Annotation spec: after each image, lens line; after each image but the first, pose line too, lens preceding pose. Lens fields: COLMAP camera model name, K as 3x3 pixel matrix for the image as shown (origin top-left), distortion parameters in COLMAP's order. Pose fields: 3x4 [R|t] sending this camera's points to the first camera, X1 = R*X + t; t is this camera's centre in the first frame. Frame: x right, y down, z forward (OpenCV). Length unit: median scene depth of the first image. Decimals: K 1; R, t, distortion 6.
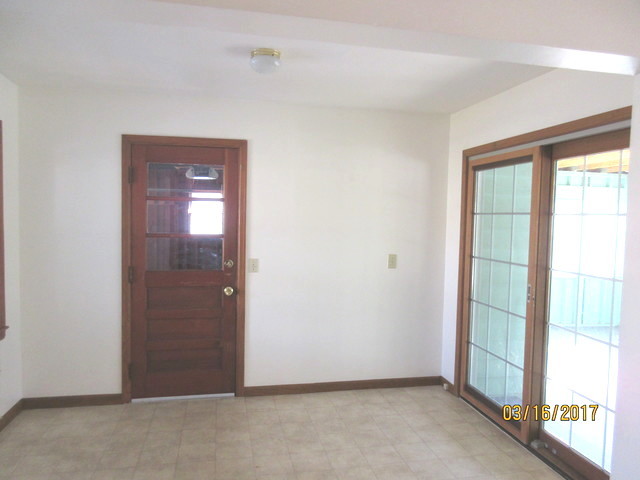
lens RADIAL K [[479.0, 0, 322.3], [0, 479.0, 238.3], [0, 0, 1]] dist [-0.003022, 0.018354]
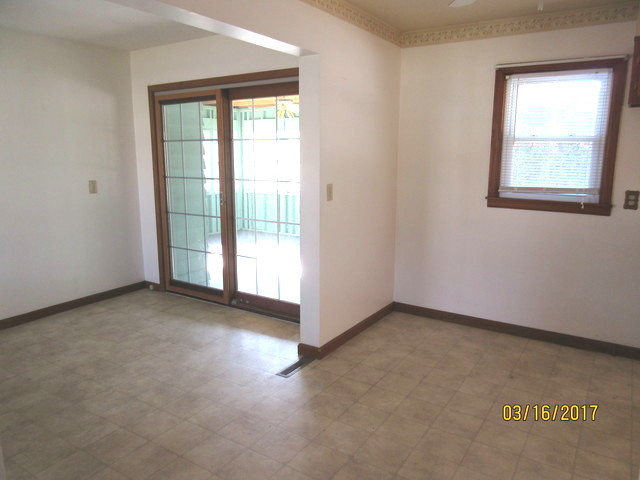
lens RADIAL K [[479.0, 0, 318.5], [0, 479.0, 238.5], [0, 0, 1]] dist [-0.003022, 0.018354]
pose [[0.715729, -0.153482, 0.681304, -0.272228], [0.053449, 0.984729, 0.165688, 0.011854], [-0.696330, -0.082173, 0.713003, -0.159517]]
